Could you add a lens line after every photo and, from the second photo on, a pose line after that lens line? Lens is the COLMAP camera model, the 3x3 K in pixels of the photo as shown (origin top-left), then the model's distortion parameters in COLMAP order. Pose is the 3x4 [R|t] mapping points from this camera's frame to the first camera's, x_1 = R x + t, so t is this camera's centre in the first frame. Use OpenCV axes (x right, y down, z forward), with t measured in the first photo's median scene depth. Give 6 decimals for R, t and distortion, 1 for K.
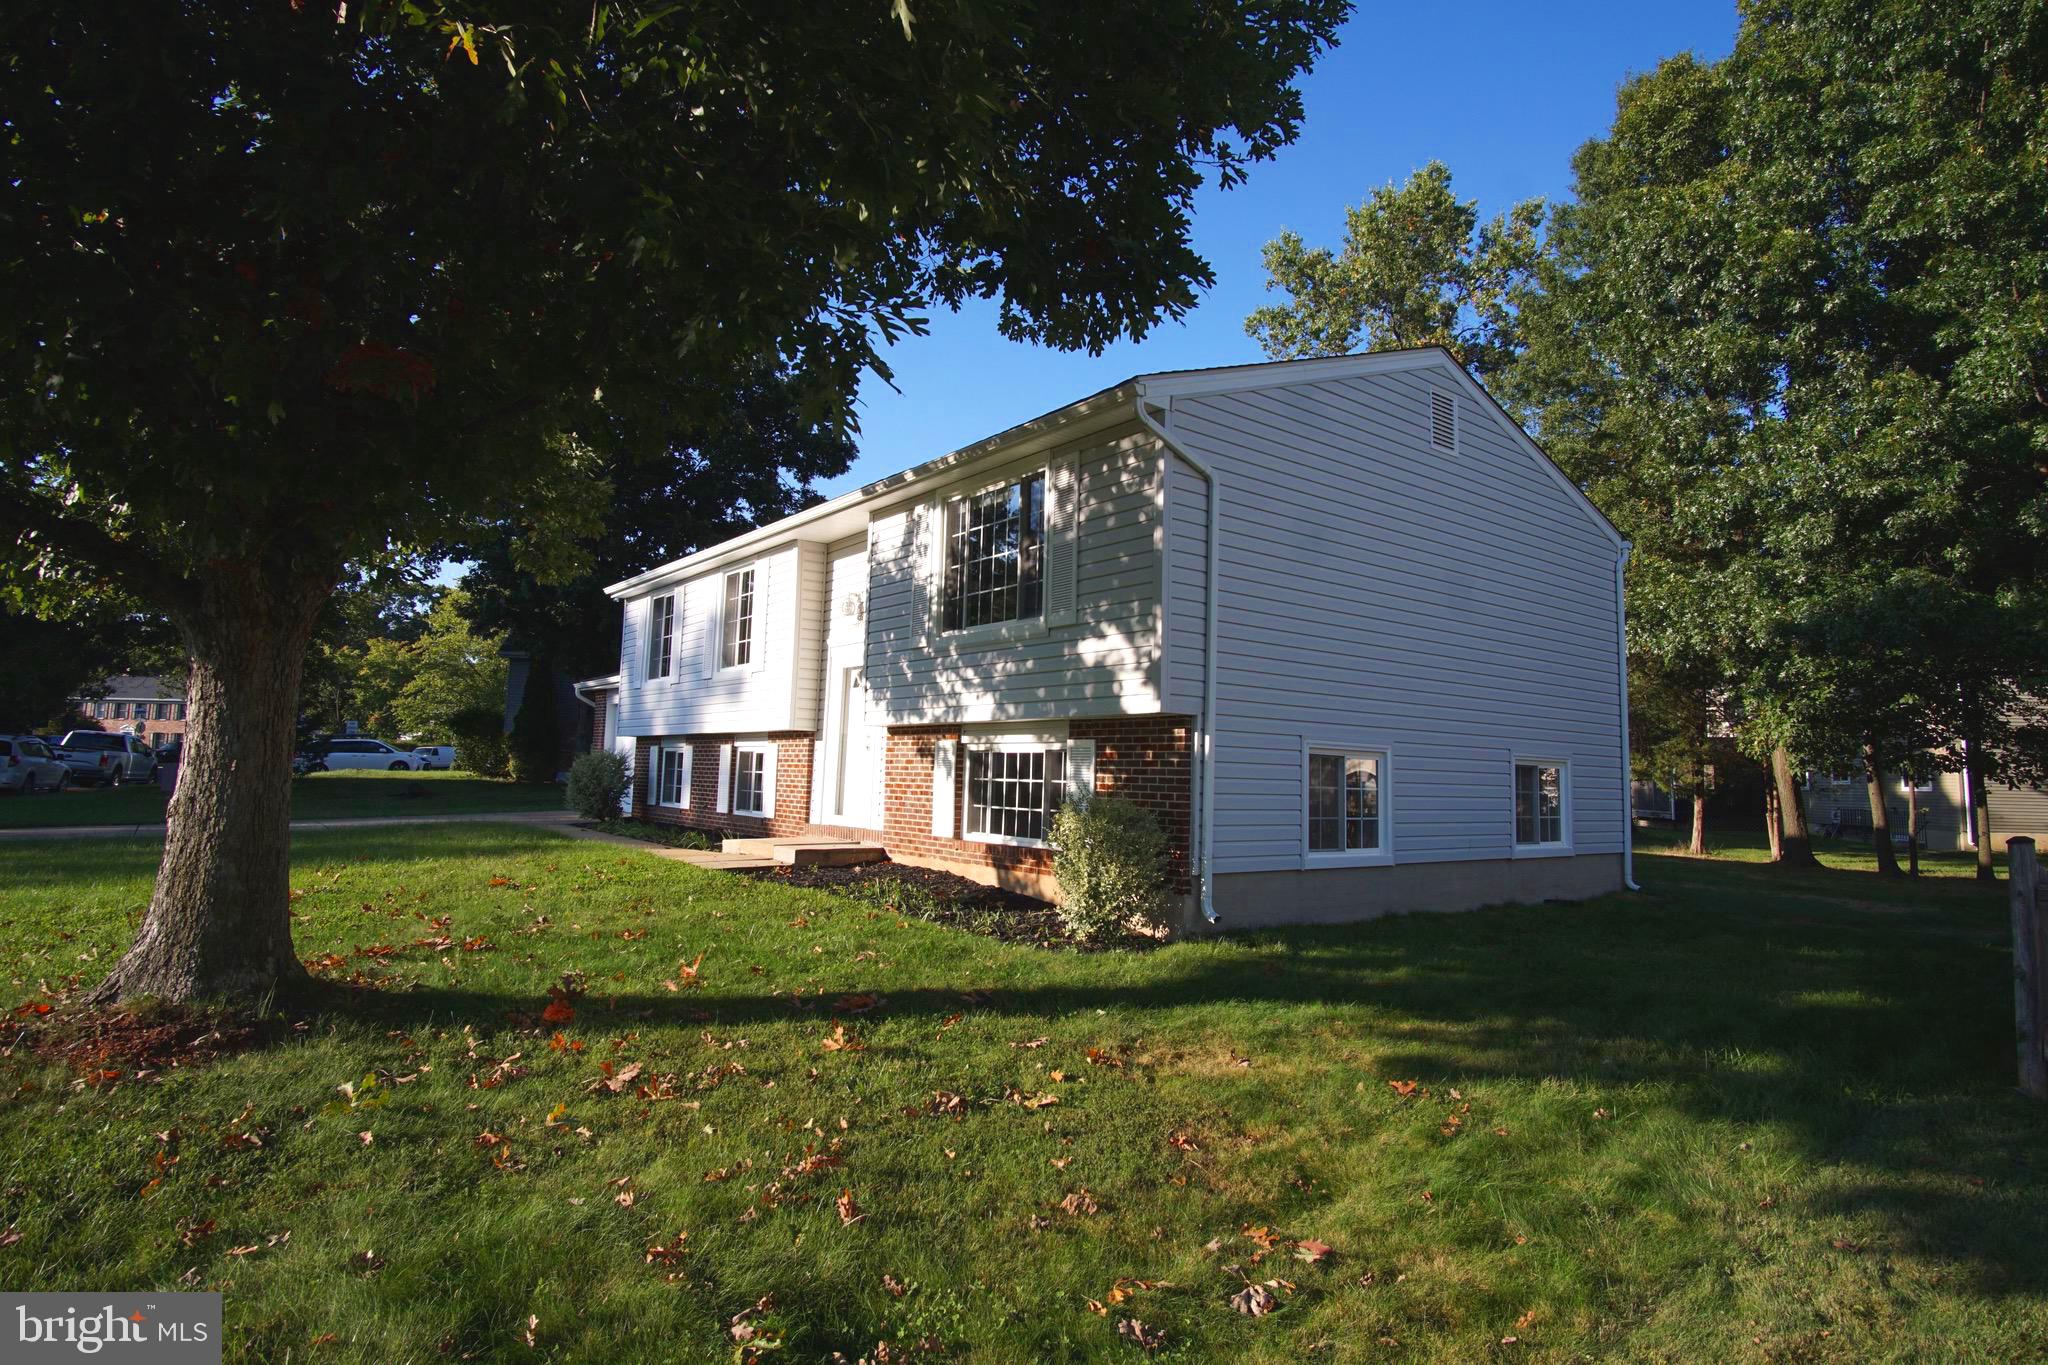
lens RADIAL K [[1075.3, 0, 1024.0], [0, 1075.3, 682.5], [0, 0, 1]] dist [-0.000182, 0.000029]
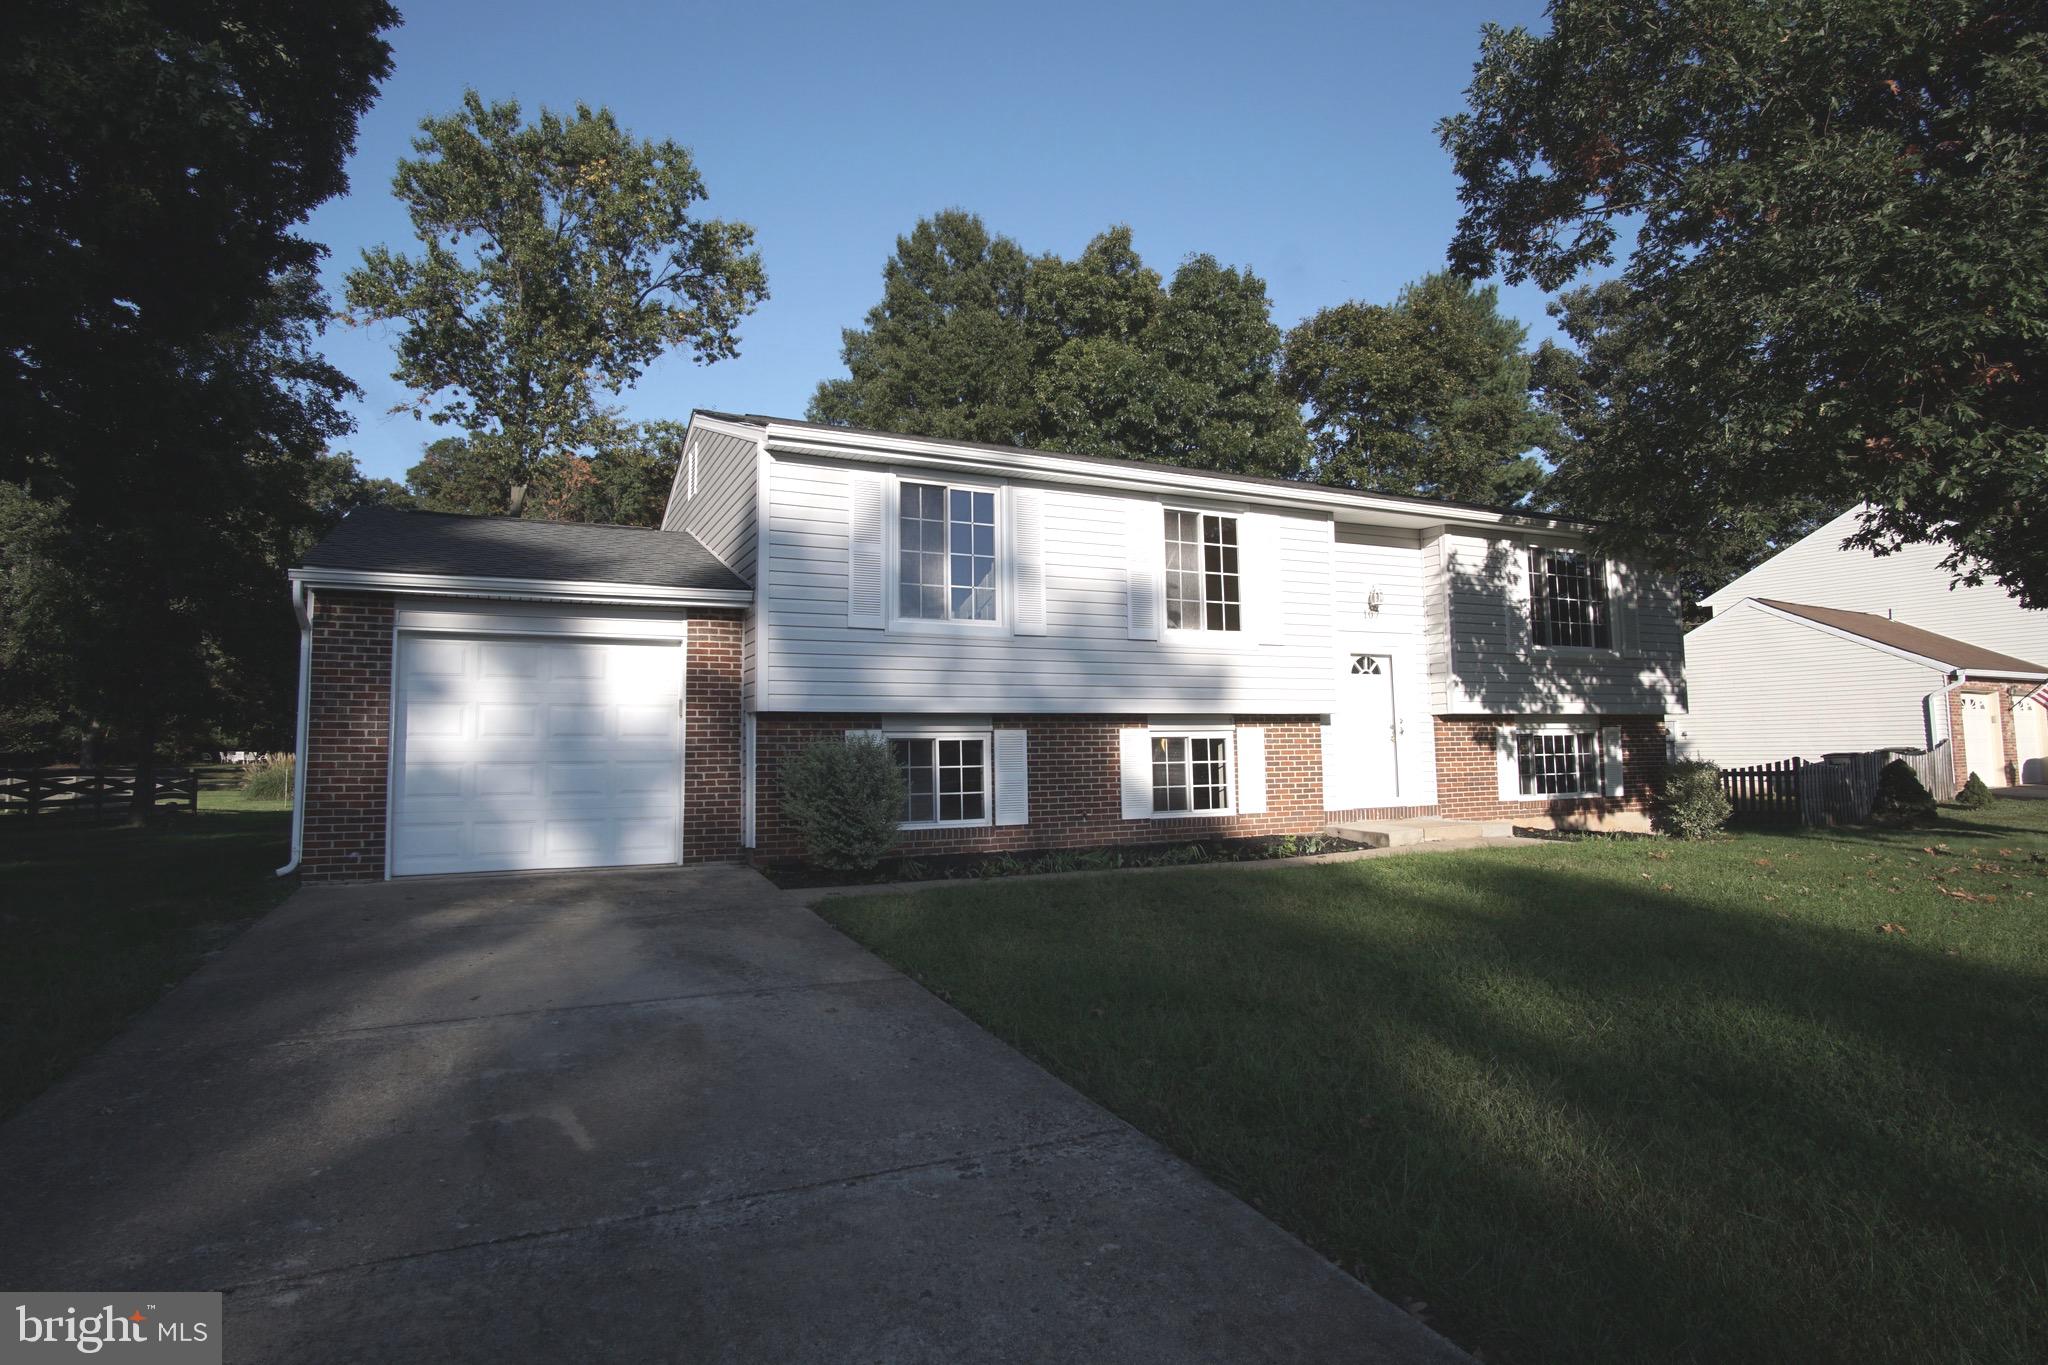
lens RADIAL K [[1075.3, 0, 1024.0], [0, 1075.3, 682.5], [0, 0, 1]] dist [-0.000182, 0.000029]
pose [[0.172880, -0.000225, 0.984943, -1.544412], [-0.083469, 0.996399, 0.014878, 0.029721], [-0.981400, -0.084785, 0.172239, 1.430783]]
